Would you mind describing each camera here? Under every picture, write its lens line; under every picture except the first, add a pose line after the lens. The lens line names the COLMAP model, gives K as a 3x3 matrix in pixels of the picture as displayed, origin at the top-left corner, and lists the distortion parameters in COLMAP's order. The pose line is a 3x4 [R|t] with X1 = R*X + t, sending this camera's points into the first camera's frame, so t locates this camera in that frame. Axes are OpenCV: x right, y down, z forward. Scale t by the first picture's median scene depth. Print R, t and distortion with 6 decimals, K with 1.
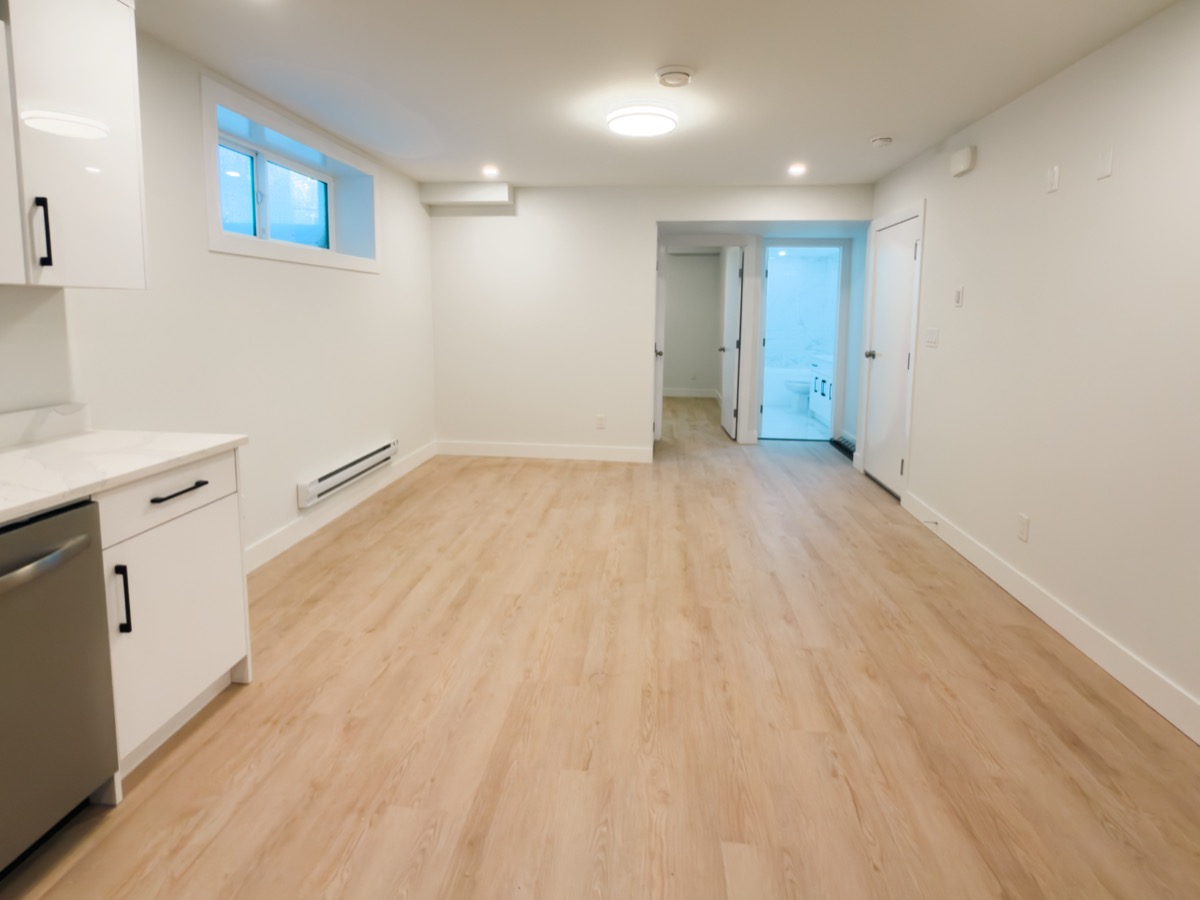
lens RADIAL K [[586.0, 0, 599.5], [0, 586.0, 367.0], [0, 0, 1]] dist [-0.000144, -0.000094]
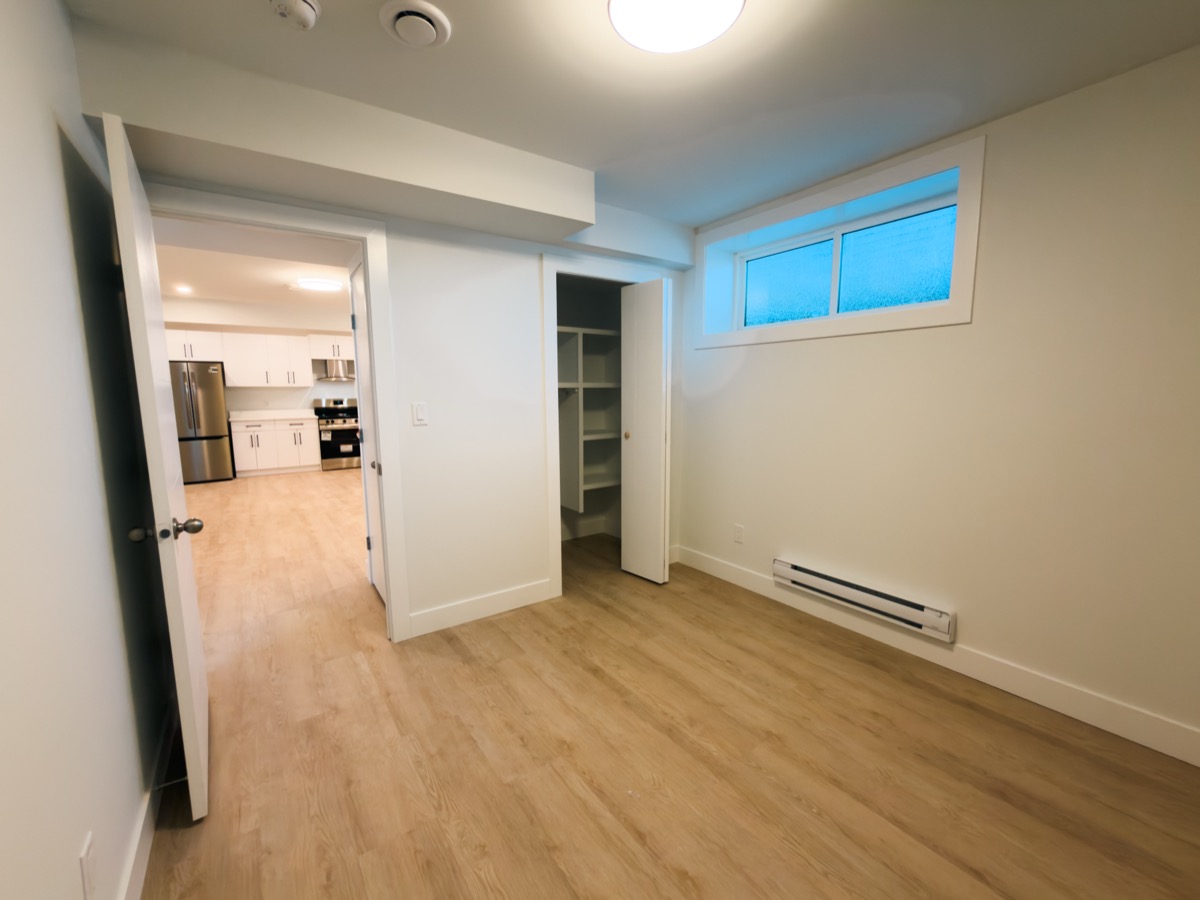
lens RADIAL K [[476.8, 0, 602.3], [0, 476.8, 452.5], [0, 0, 1]] dist [0.000310, 0.000193]
pose [[-0.738674, 0.080635, -0.669222, 0.595085], [-0.067731, 0.978915, 0.192710, -0.325793], [0.670651, 0.187677, -0.717638, 3.576782]]
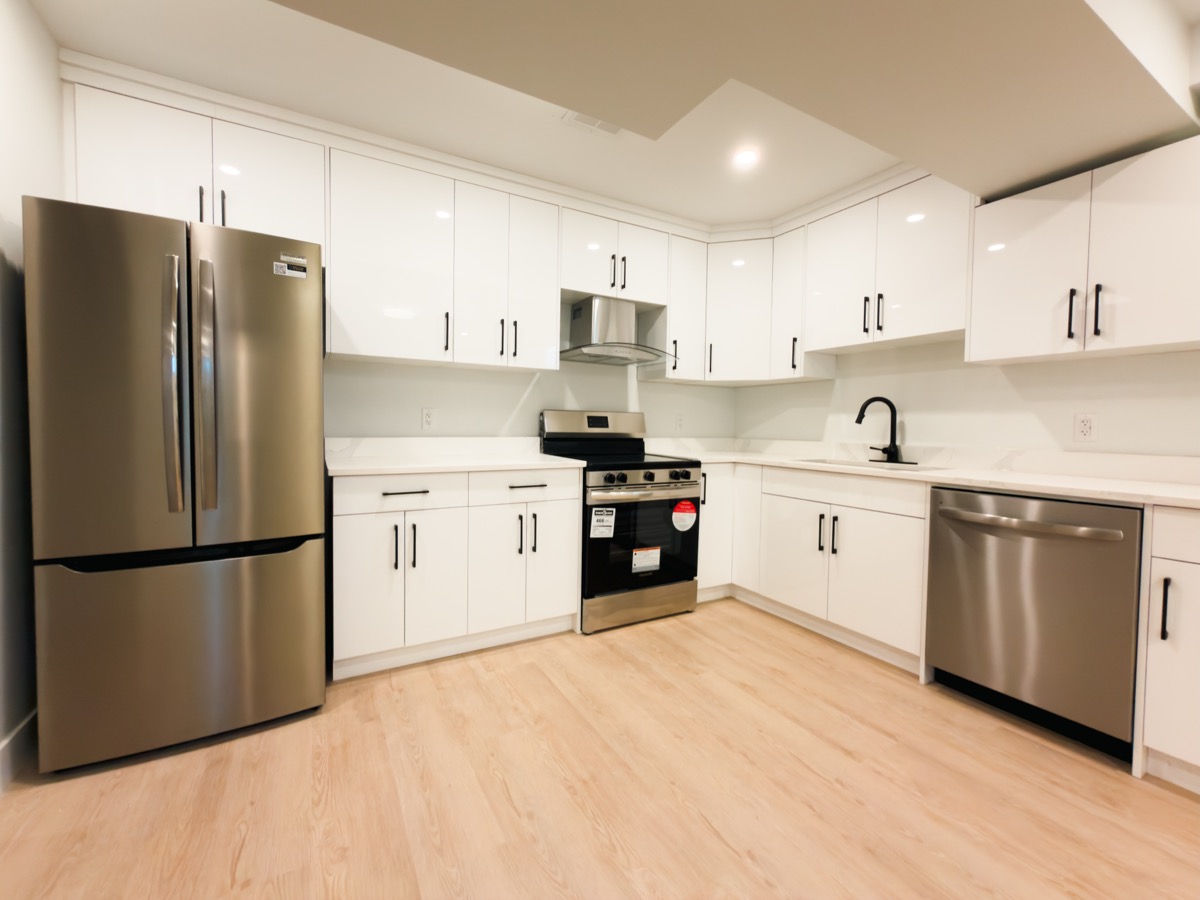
lens RADIAL K [[488.5, 0, 587.2], [0, 488.5, 440.4], [0, 0, 1]] dist [0.000148, 0.000023]
pose [[-0.816898, -0.002689, -0.576775, 0.423983], [-0.076960, 0.991556, 0.104377, 0.041597], [0.571624, 0.129654, -0.810207, 0.719561]]
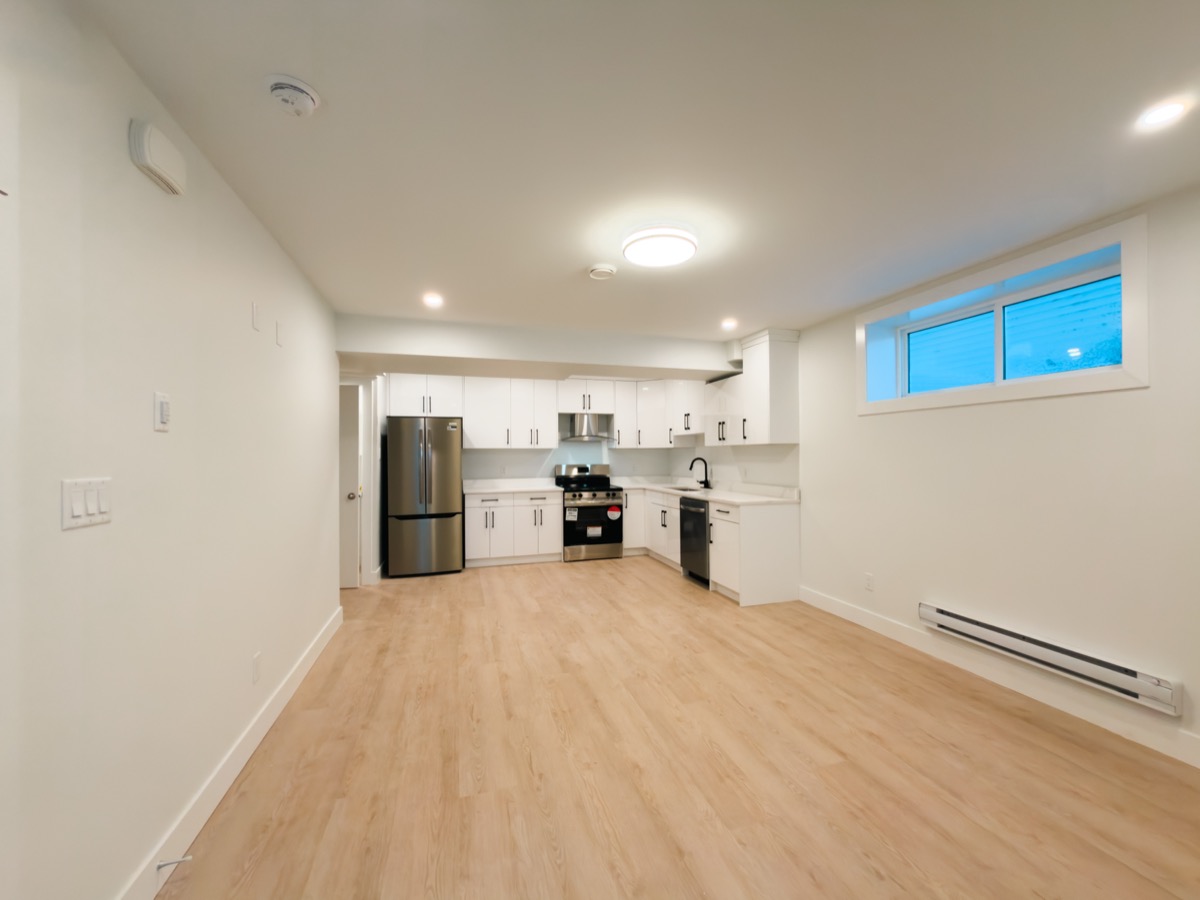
lens RADIAL K [[480.1, 0, 629.5], [0, 480.1, 454.9], [0, 0, 1]] dist [0.000147, 0.000035]
pose [[-0.902578, -0.004890, -0.430498, 0.578576], [-0.044753, 0.995584, 0.082518, -0.192376], [0.428193, 0.093745, -0.898812, 2.209131]]
